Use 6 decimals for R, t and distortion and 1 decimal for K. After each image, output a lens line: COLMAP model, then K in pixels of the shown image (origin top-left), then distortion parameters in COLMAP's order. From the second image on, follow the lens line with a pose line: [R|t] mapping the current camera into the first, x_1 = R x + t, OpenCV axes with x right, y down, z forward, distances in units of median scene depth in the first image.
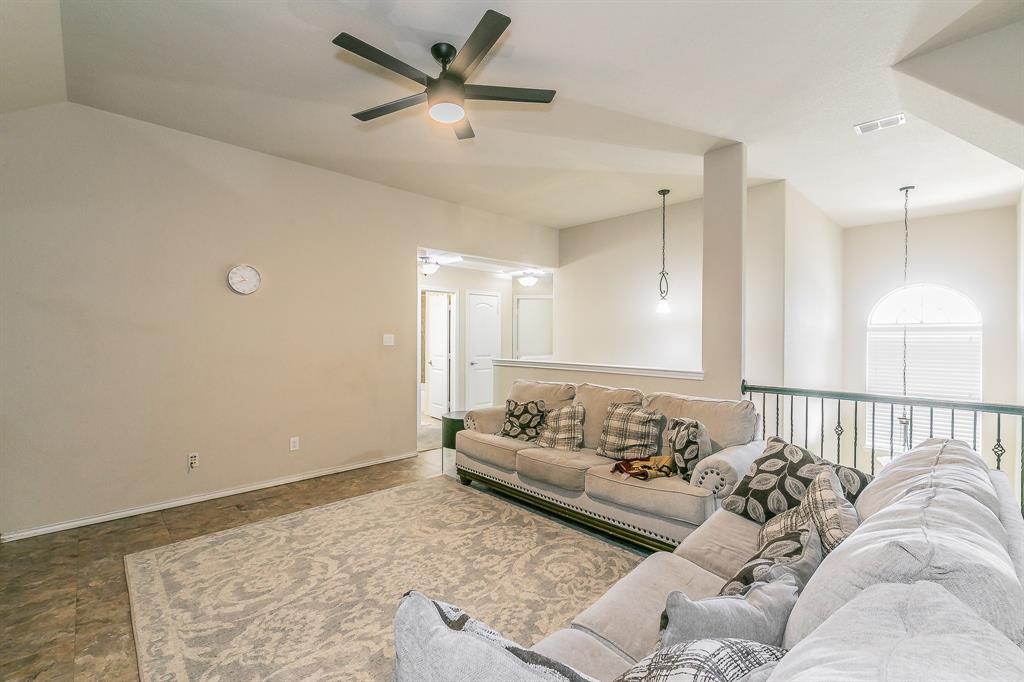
lens RADIAL K [[455.8, 0, 513.5], [0, 455.8, 341.4], [0, 0, 1]] dist [-0.001491, -0.000086]
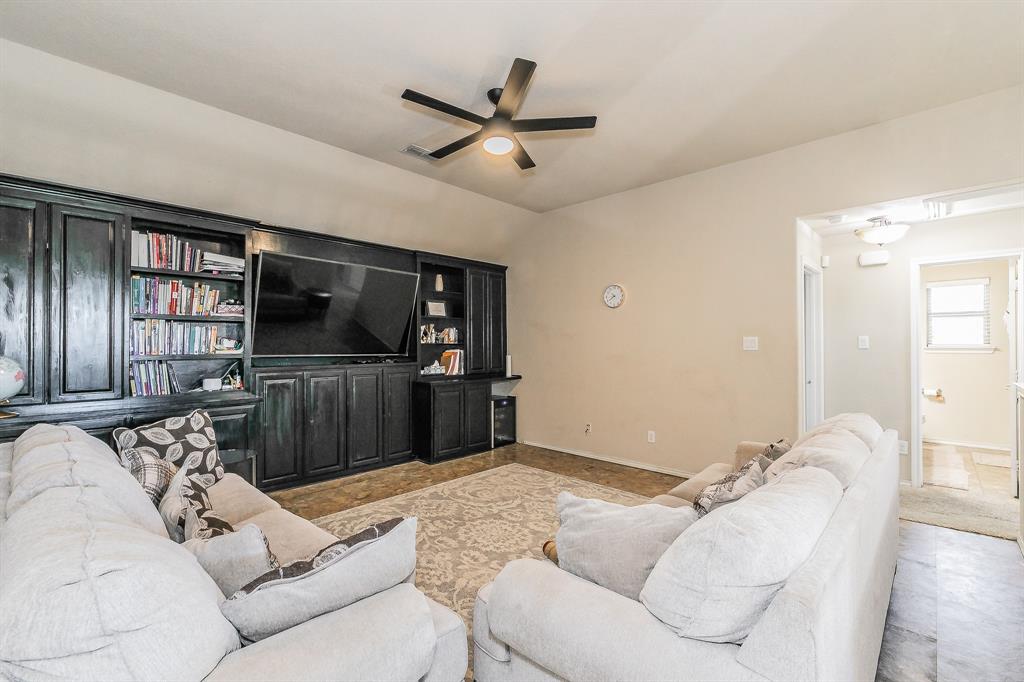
lens RADIAL K [[455.8, 0, 512.6], [0, 455.8, 343.4], [0, 0, 1]] dist [-0.001491, -0.000086]
pose [[0.006544, -0.006991, -0.999954, 0.956208], [-0.008950, 0.999935, -0.007049, 0.008873], [0.999939, 0.008996, 0.006481, 0.968650]]
